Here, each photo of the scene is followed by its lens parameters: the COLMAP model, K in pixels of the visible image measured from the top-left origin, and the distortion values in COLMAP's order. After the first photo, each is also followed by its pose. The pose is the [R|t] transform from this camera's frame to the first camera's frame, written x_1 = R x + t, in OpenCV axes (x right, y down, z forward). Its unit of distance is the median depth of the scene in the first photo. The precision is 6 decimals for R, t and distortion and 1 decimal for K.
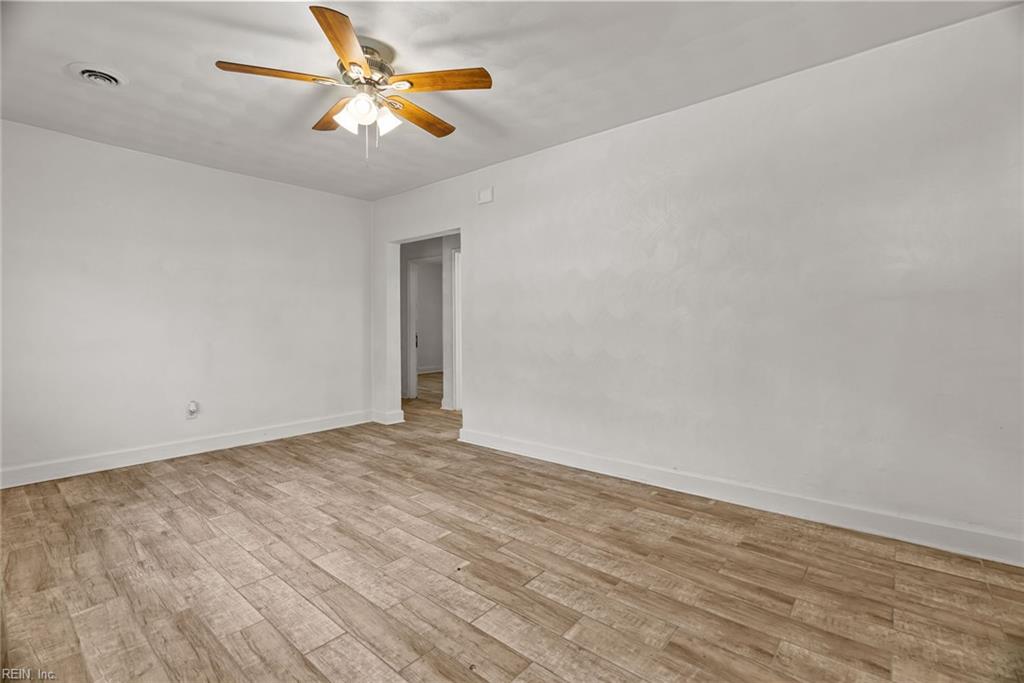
lens RADIAL K [[458.1, 0, 511.3], [0, 458.1, 358.0], [0, 0, 1]] dist [-0.008941, 0.000940]
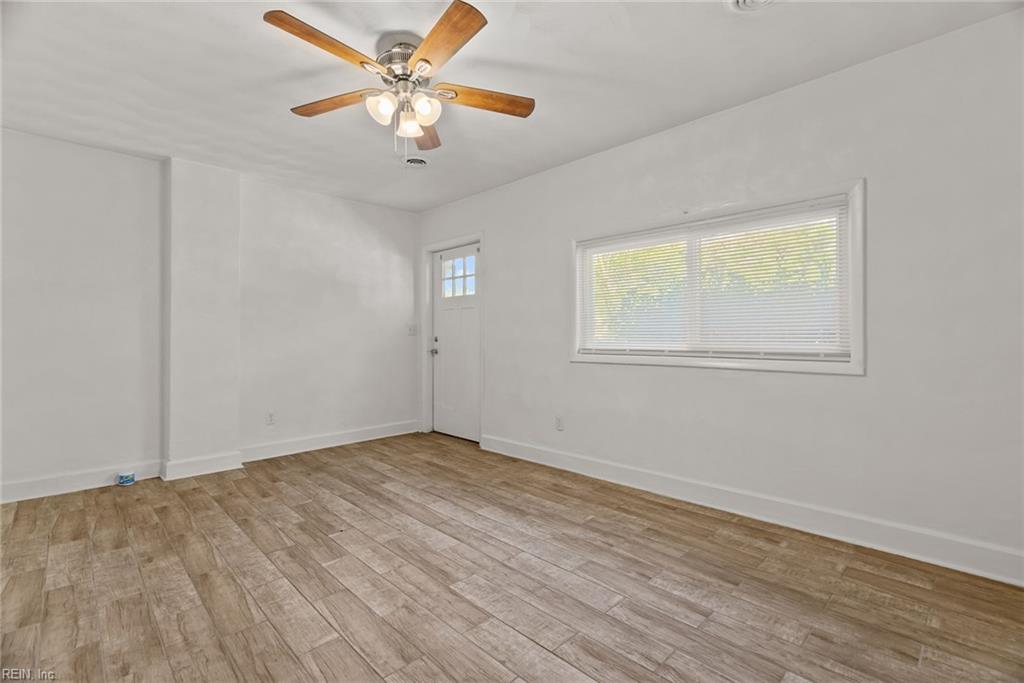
lens RADIAL K [[468.3, 0, 511.1], [0, 468.3, 327.6], [0, 0, 1]] dist [-0.008797, 0.001468]
pose [[-0.994657, 0.011340, 0.102606, -0.611050], [0.016435, 0.998666, 0.048950, -0.128014], [-0.101914, 0.050375, -0.993517, 1.880027]]
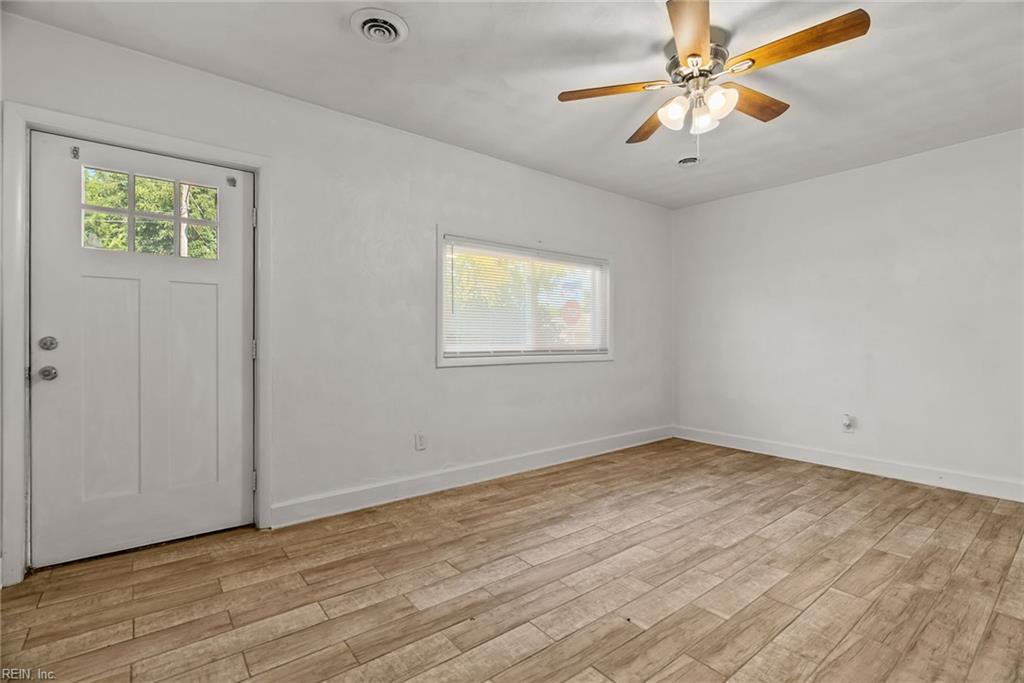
lens RADIAL K [[472.7, 0, 517.5], [0, 472.7, 343.3], [0, 0, 1]] dist [-0.007600, 0.001569]
pose [[-0.192115, 0.012766, -0.981289, 0.676277], [-0.067791, 0.997354, 0.026247, -0.056739], [0.979028, 0.071565, -0.190742, 0.794533]]
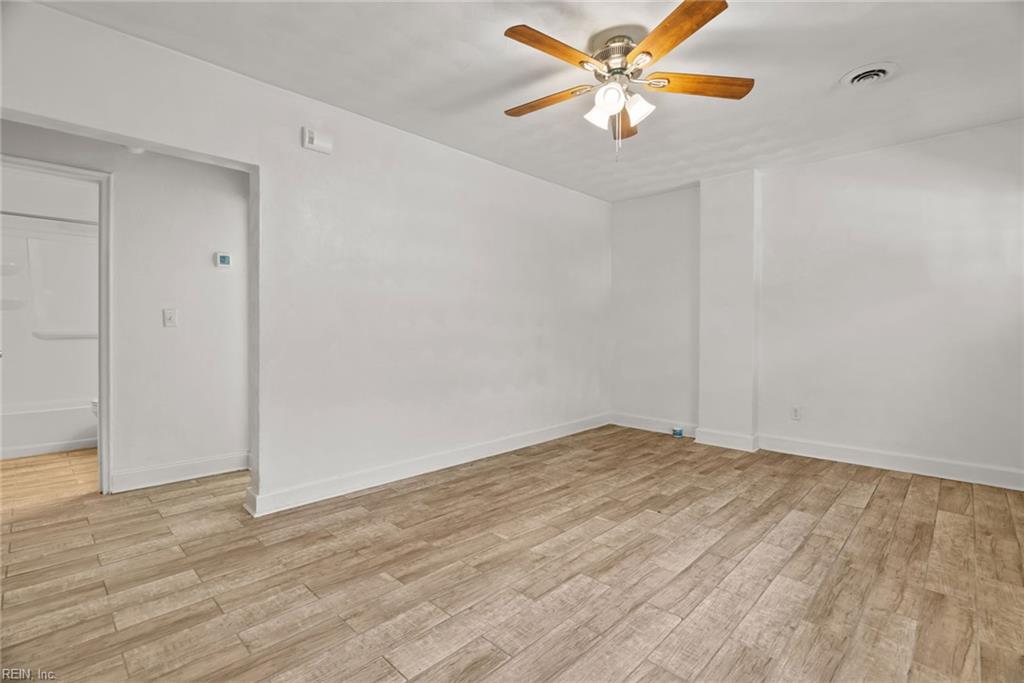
lens RADIAL K [[468.3, 0, 511.1], [0, 468.3, 327.6], [0, 0, 1]] dist [-0.008797, 0.001468]
pose [[0.074271, 0.004138, 0.997229, -1.280721], [0.064873, 0.997853, -0.008972, -0.073988], [-0.995126, 0.065359, 0.073844, 1.106615]]
